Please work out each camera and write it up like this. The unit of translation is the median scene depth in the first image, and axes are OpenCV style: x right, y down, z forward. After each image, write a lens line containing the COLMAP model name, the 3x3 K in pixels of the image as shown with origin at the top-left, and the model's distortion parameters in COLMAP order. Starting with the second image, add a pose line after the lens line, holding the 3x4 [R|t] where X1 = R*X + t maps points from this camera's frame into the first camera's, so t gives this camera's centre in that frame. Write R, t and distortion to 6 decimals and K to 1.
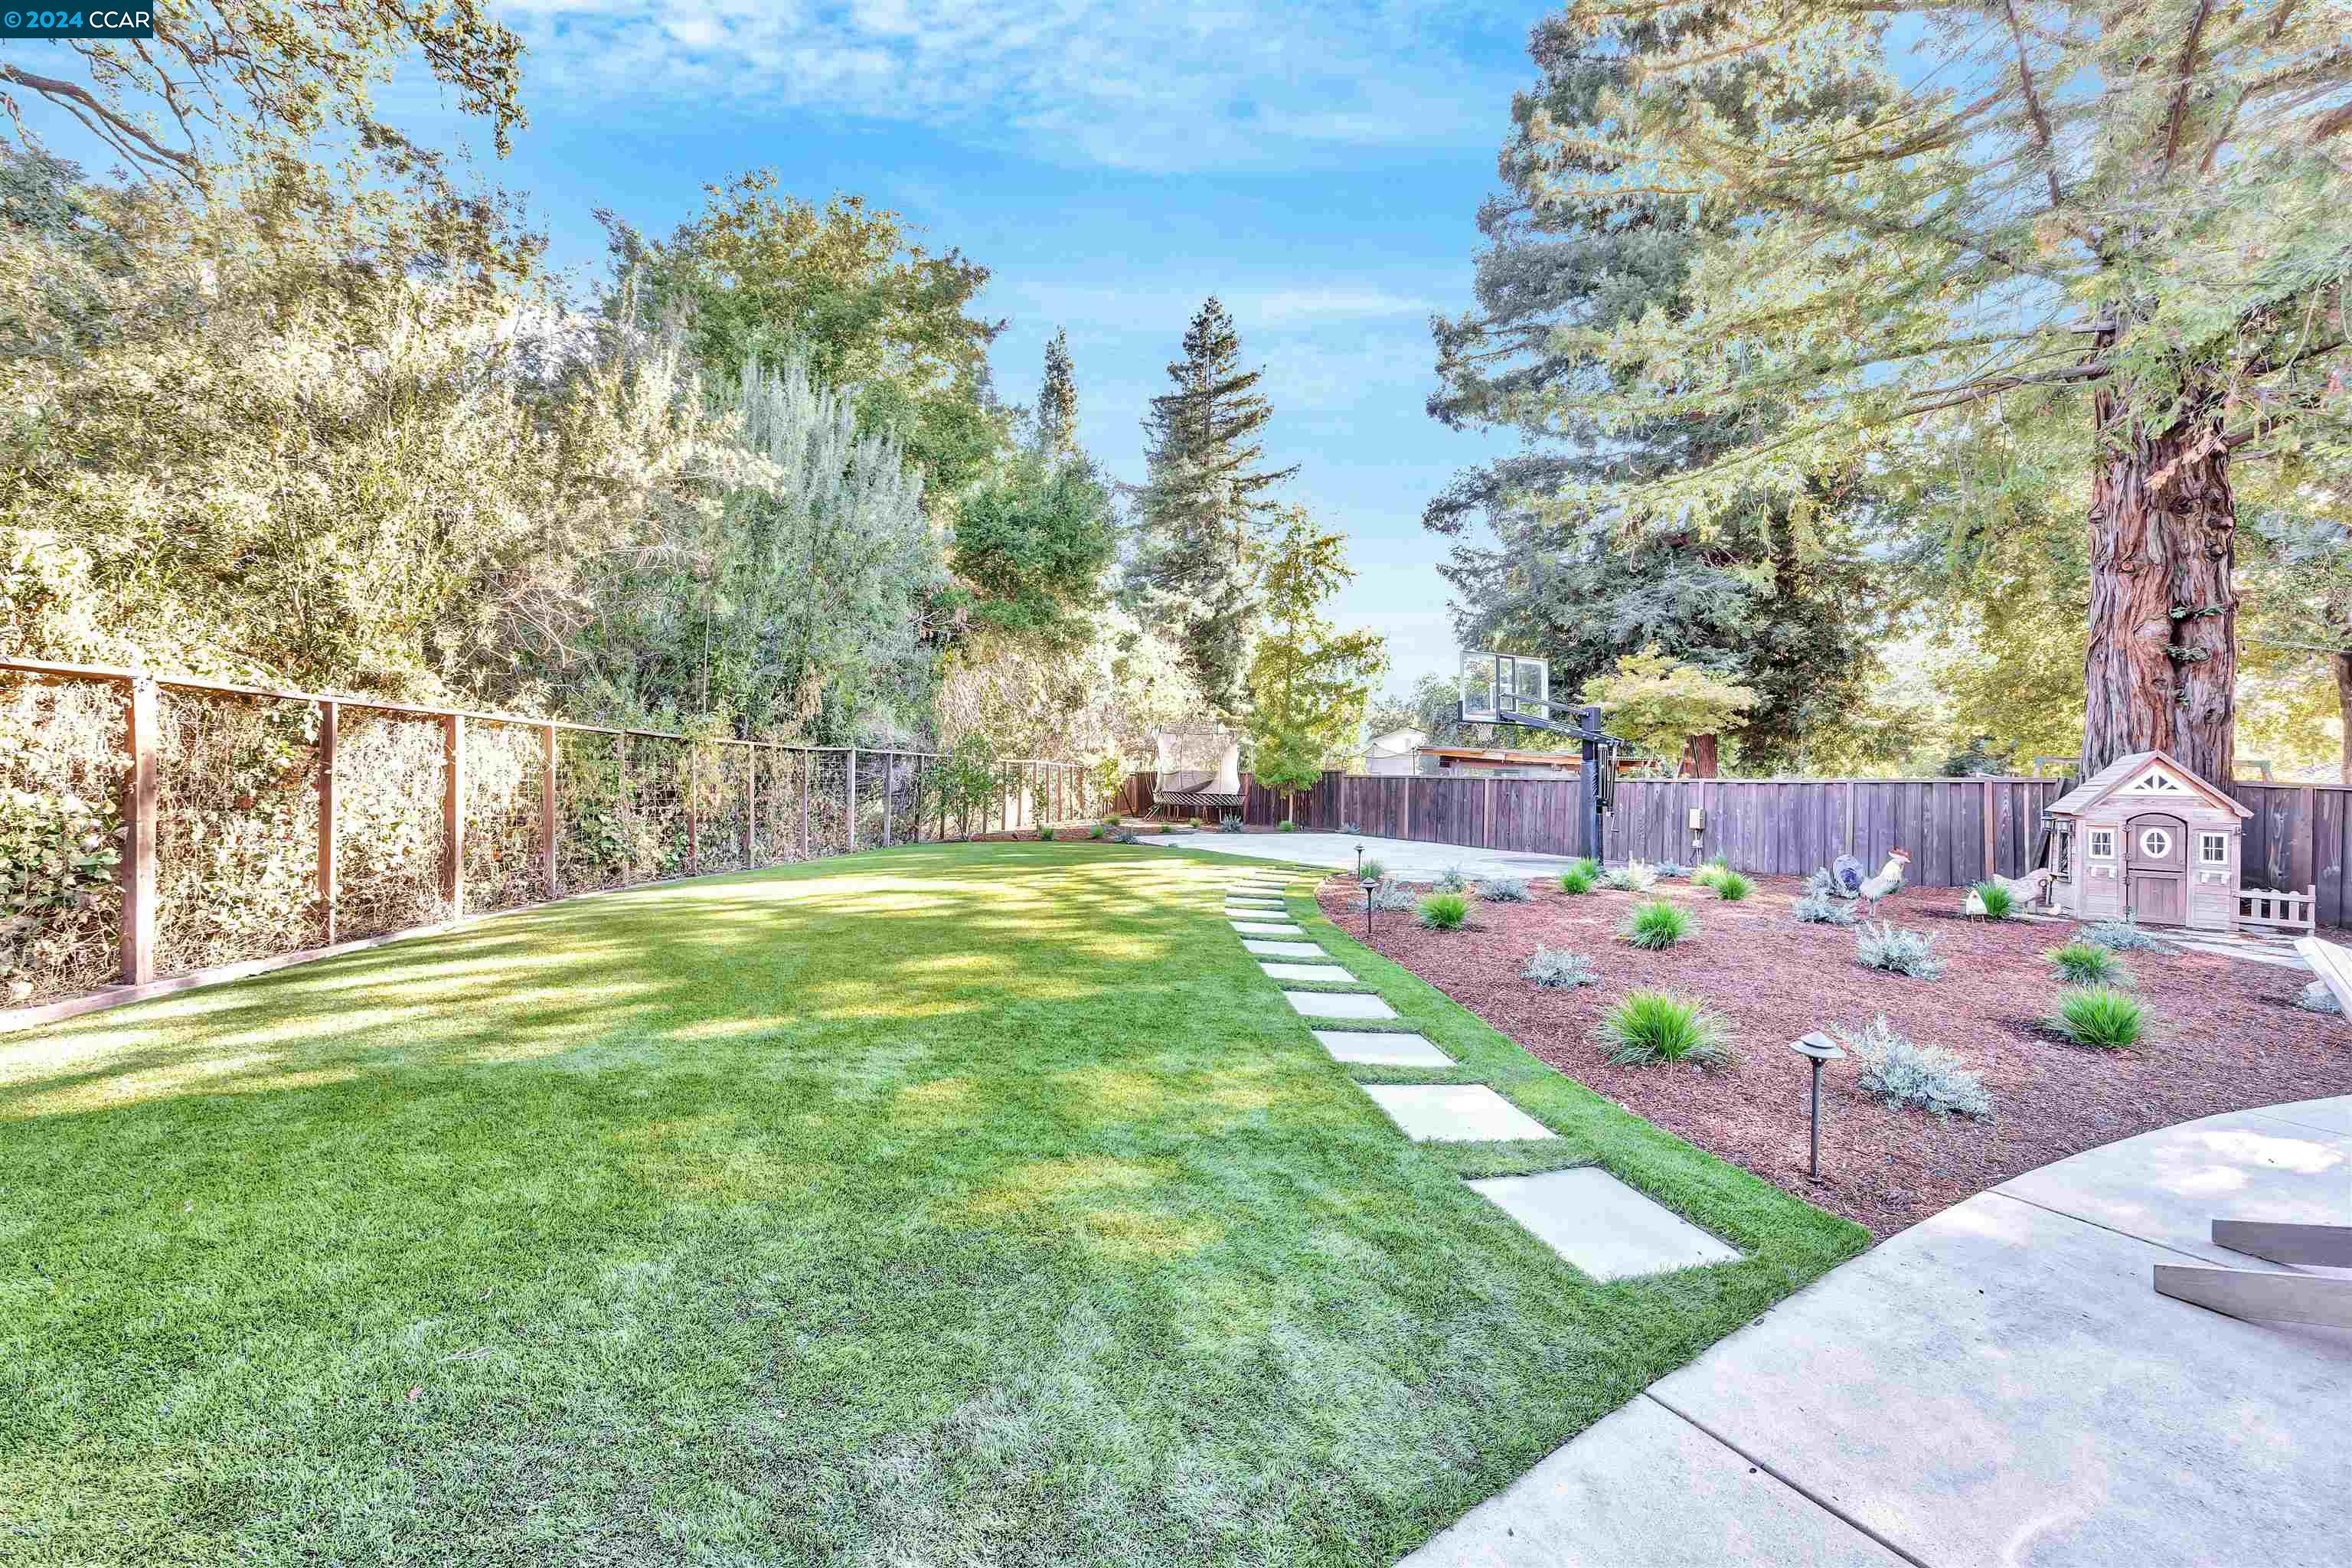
lens RADIAL K [[942.1, 0, 1187.6], [0, 942.1, 779.6], [0, 0, 1]] dist [-0.002085, 0.000082]
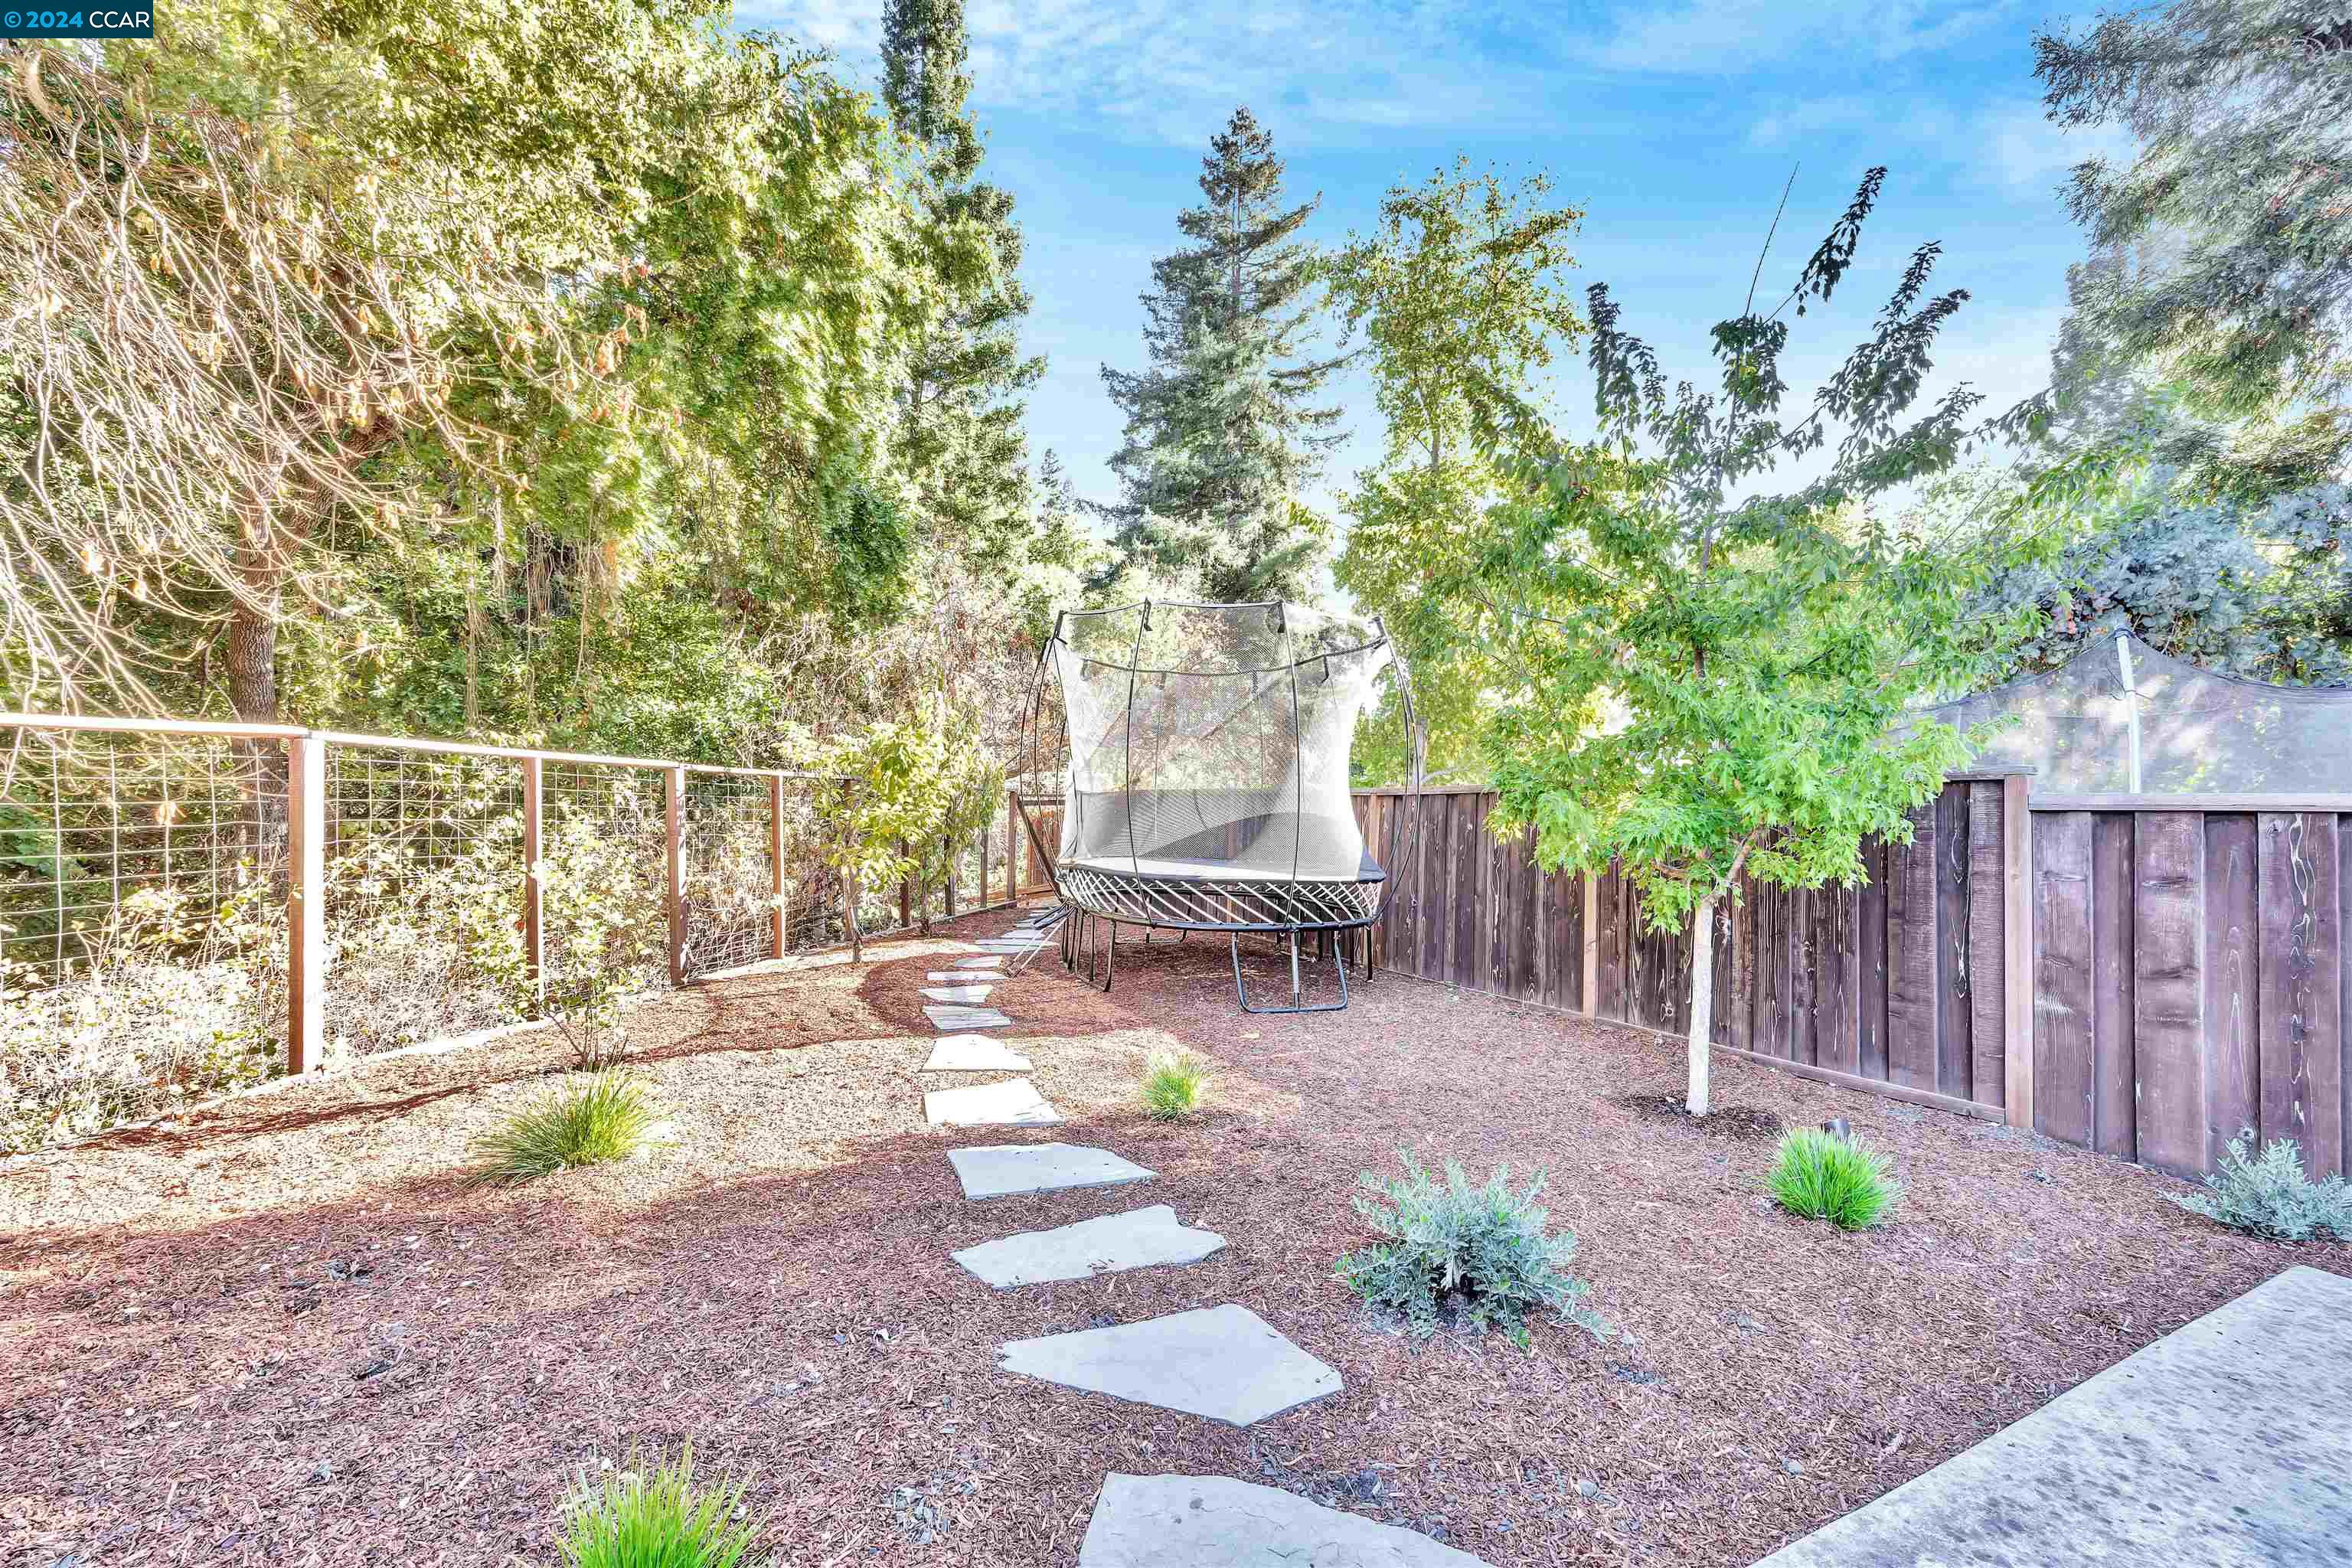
lens RADIAL K [[942.1, 0, 1187.6], [0, 942.1, 779.6], [0, 0, 1]] dist [-0.002085, 0.000082]
pose [[0.999475, -0.005211, -0.031987, 0.006236], [0.004236, 0.999527, -0.030466, -0.000664], [0.032130, 0.030315, 0.999024, 0.331328]]
